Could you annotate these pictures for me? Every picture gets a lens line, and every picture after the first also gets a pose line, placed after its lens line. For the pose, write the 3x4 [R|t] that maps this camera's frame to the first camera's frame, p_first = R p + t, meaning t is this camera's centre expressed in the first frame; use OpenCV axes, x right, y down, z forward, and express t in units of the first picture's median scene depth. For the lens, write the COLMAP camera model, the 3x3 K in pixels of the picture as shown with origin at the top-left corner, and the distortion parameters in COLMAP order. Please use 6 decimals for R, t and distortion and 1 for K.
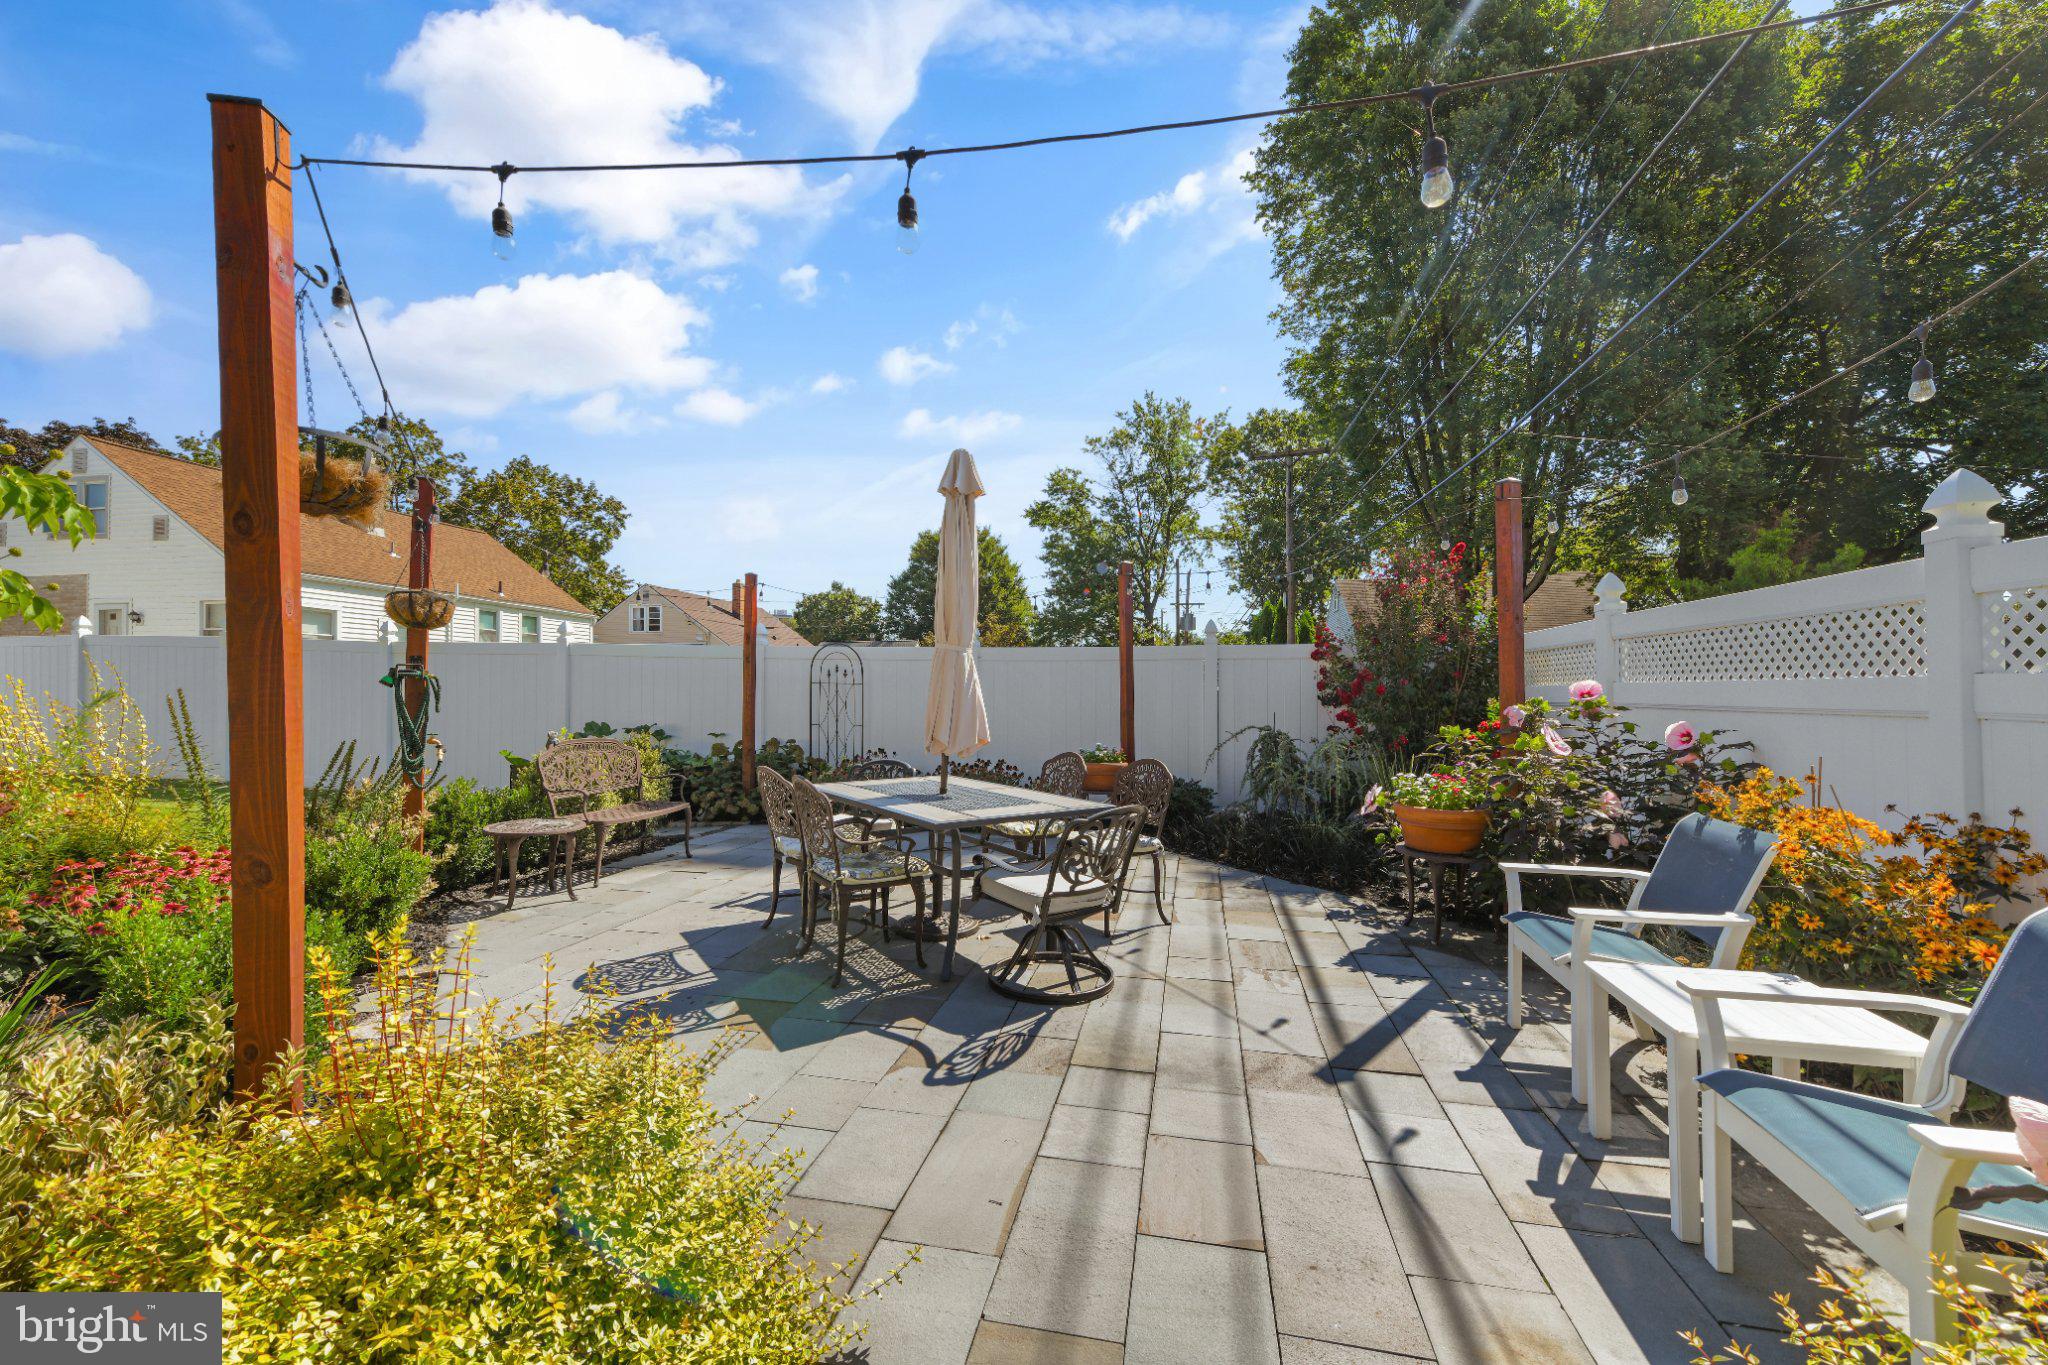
lens RADIAL K [[814.1, 0, 1024.9], [0, 814.1, 664.6], [0, 0, 1]] dist [0.011937, -0.000154]
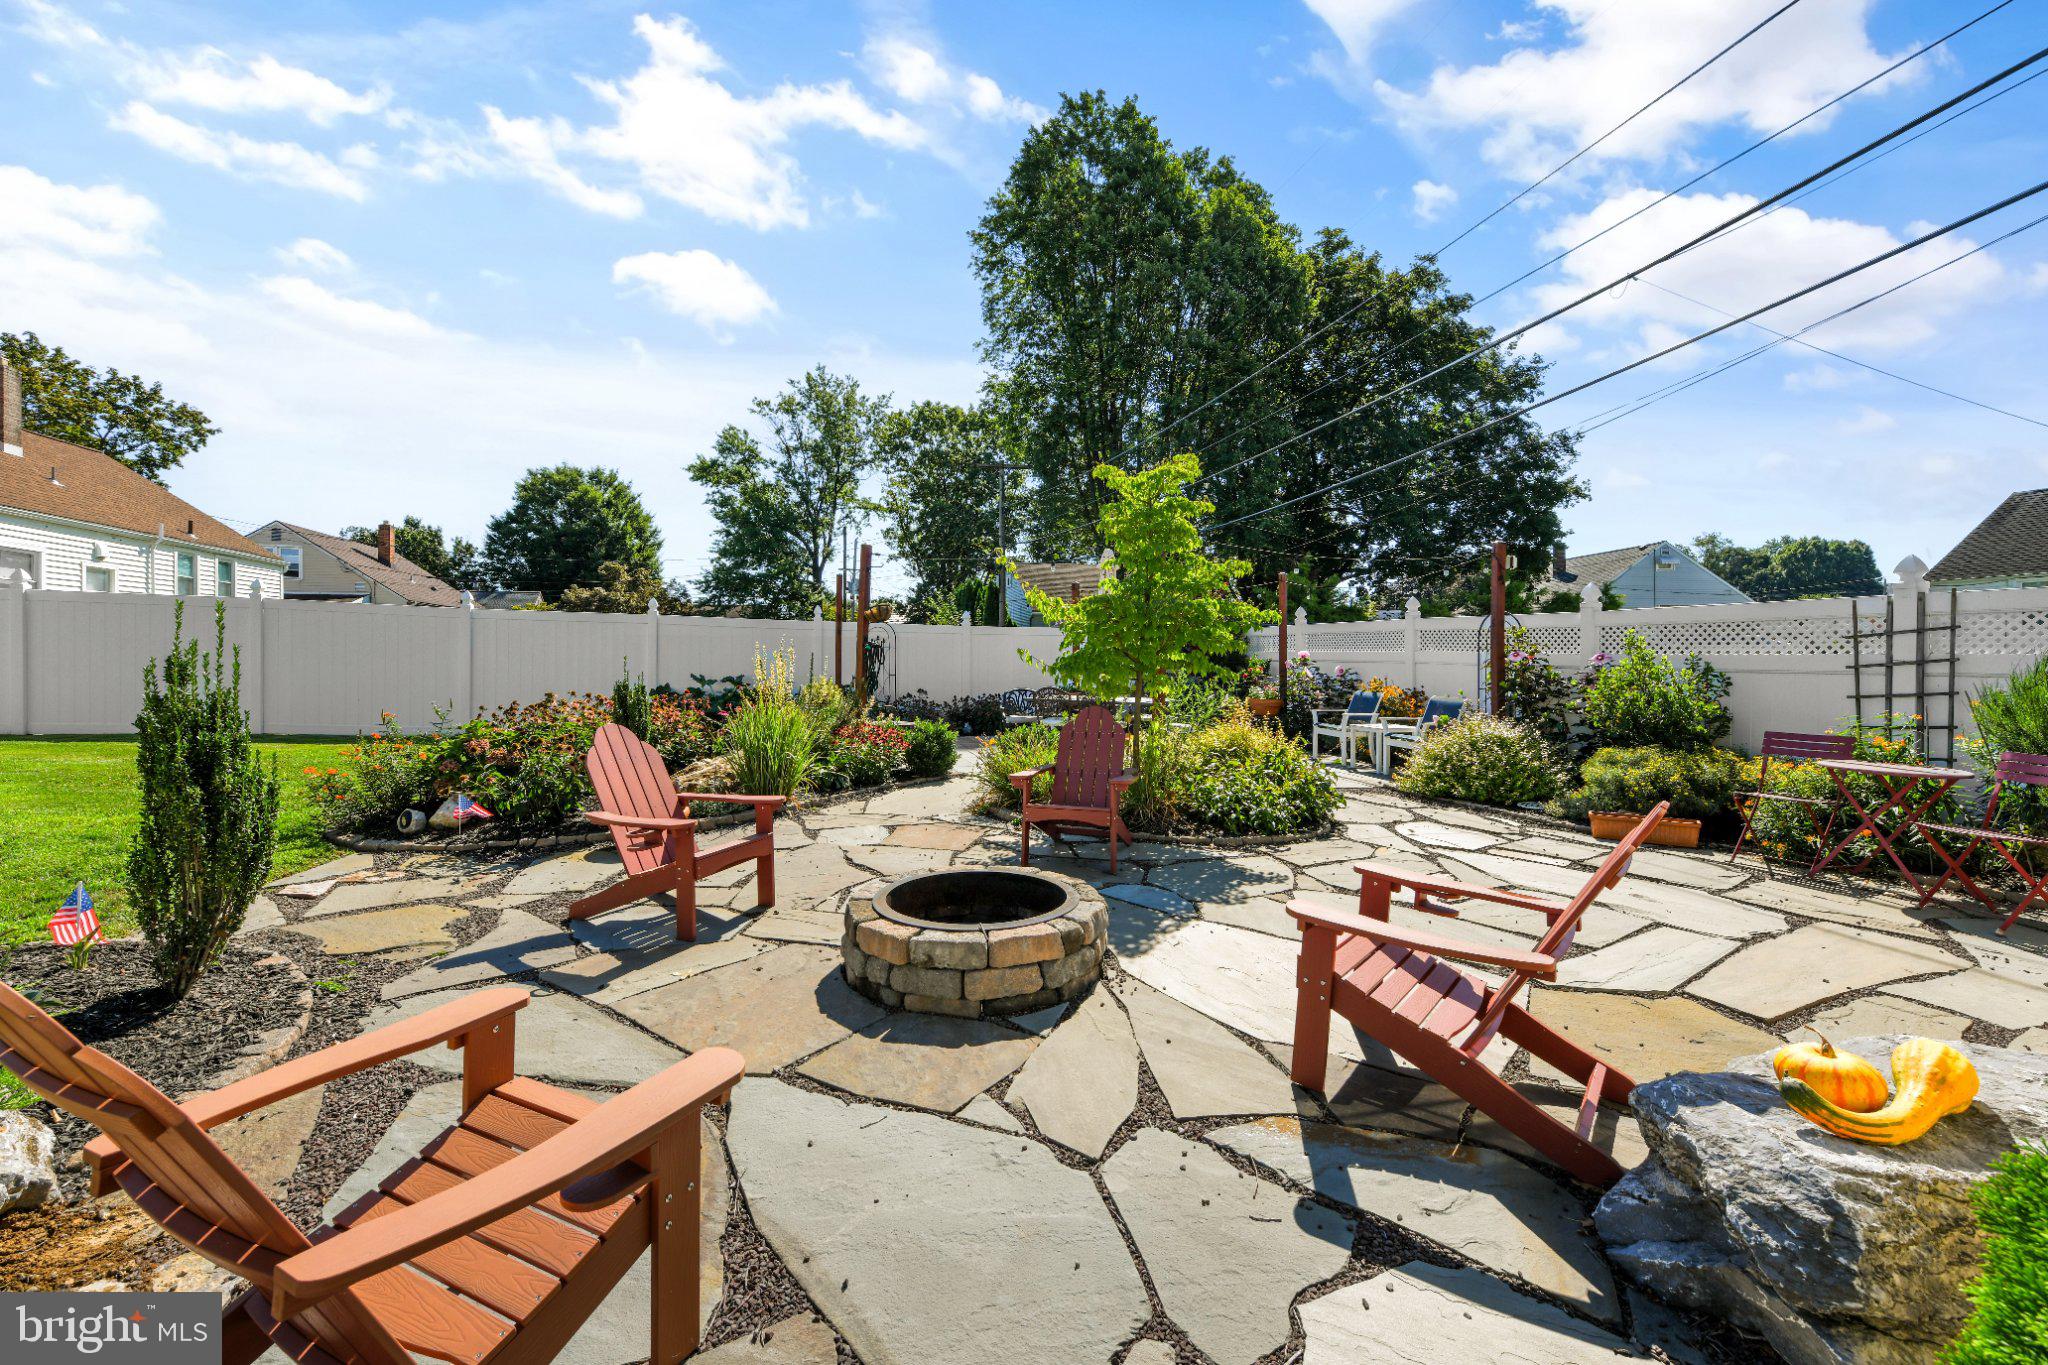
lens RADIAL K [[818.0, 0, 1024.2], [0, 818.0, 653.6], [0, 0, 1]] dist [0.006770, -0.000153]
pose [[0.886085, 0.003144, 0.463513, -0.102999], [-0.020590, 0.999257, 0.032585, -0.003061], [-0.463066, -0.038417, 0.885491, -0.070776]]
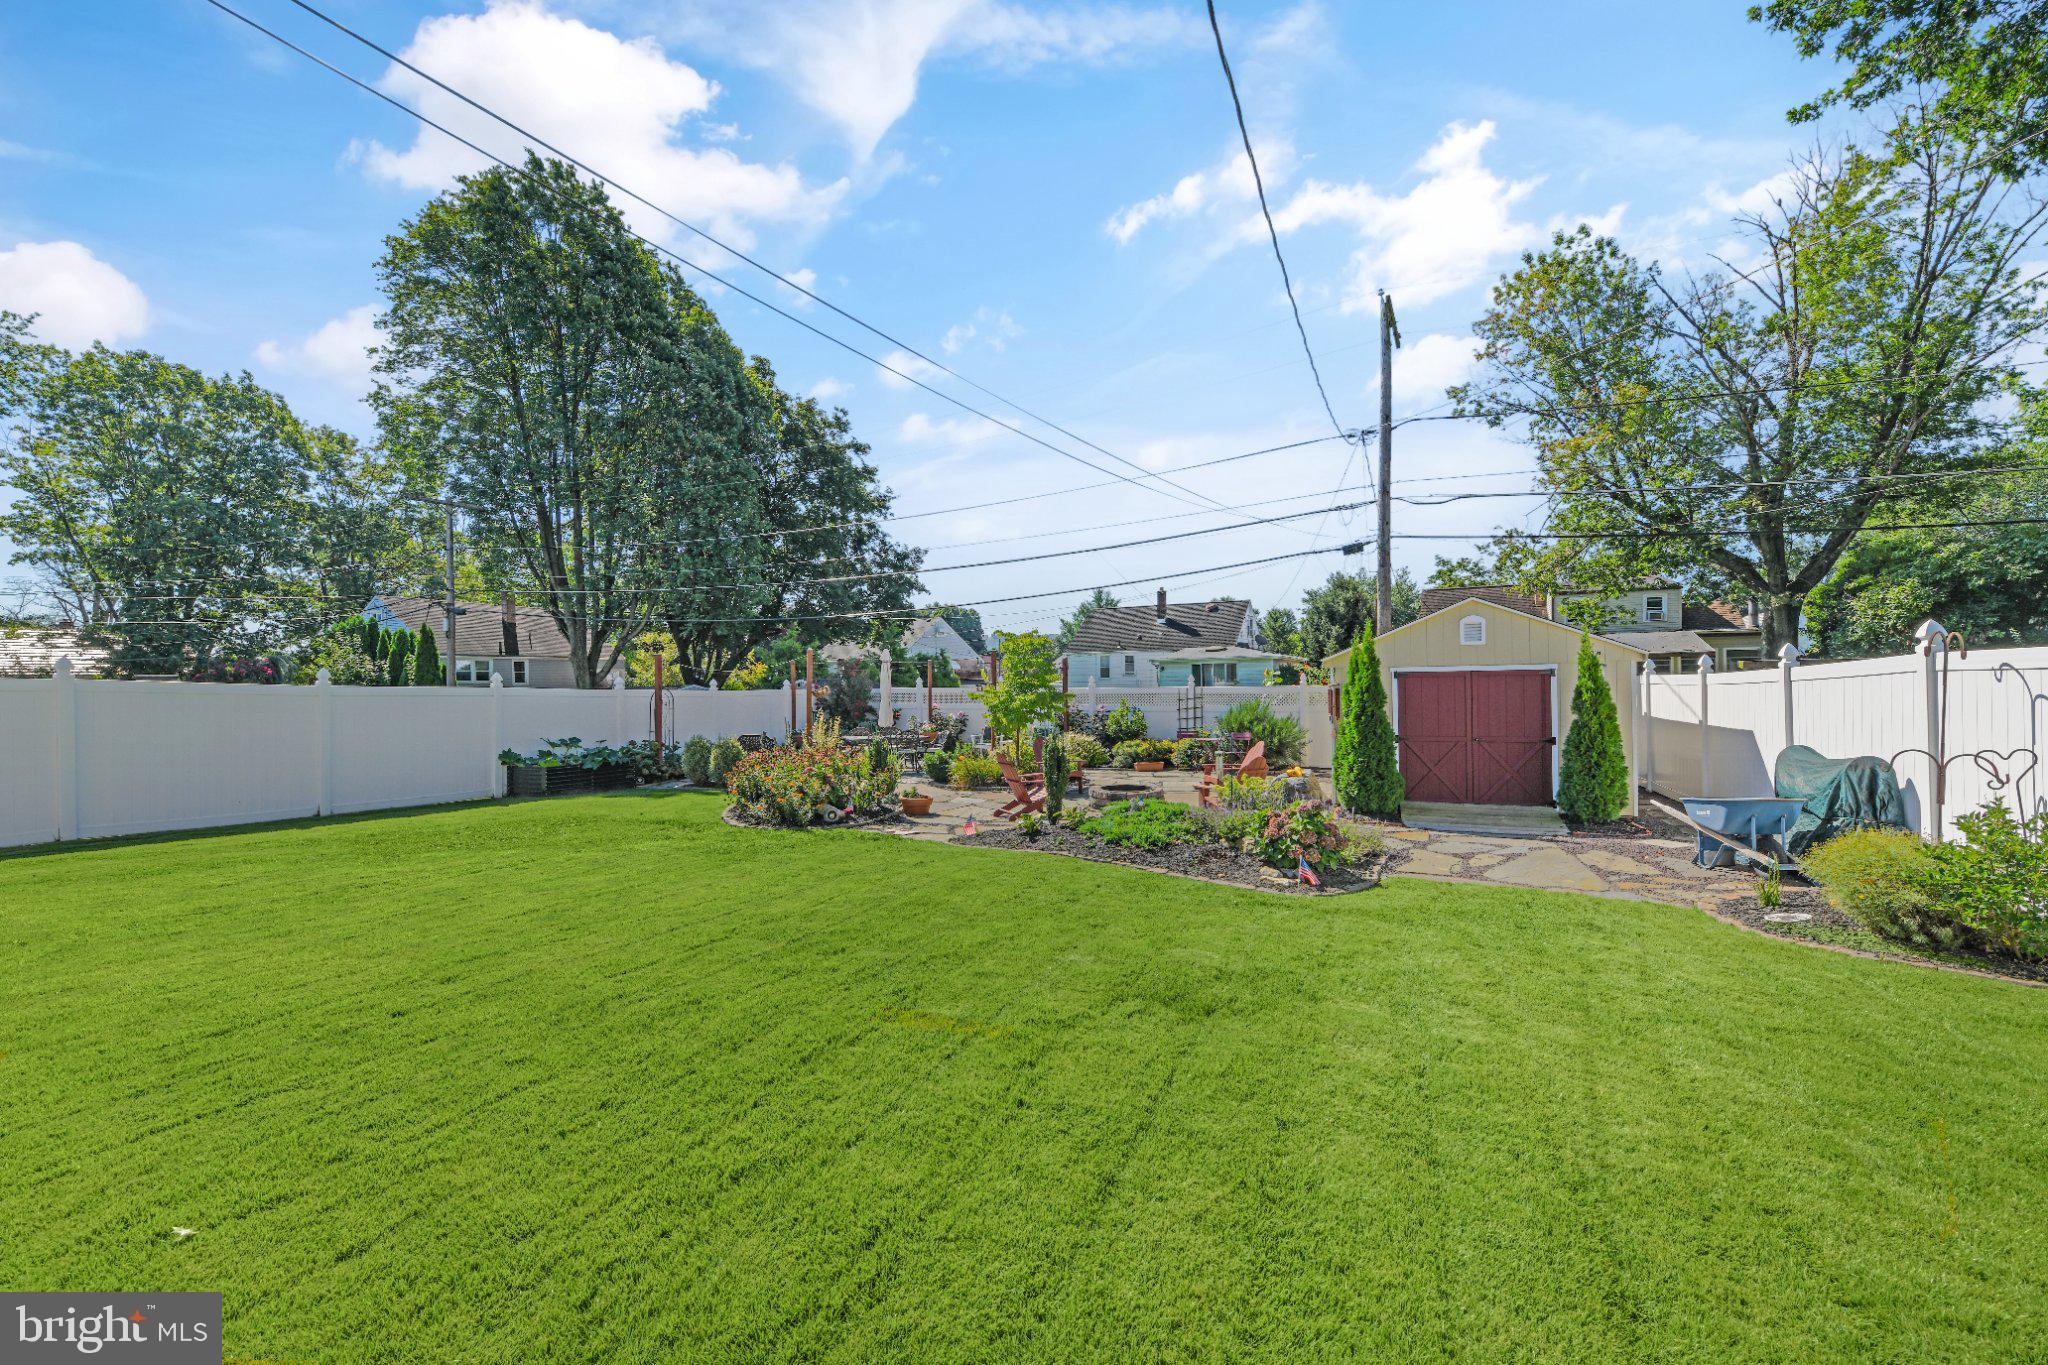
lens RADIAL K [[825.3, 0, 1027.2], [0, 825.3, 675.5], [0, 0, 1]] dist [-0.014642, -0.000293]
pose [[0.200066, 0.007289, 0.979755, -0.289325], [-0.027183, 0.999629, -0.001886, -0.011208], [-0.979405, -0.026256, 0.200190, -0.034063]]
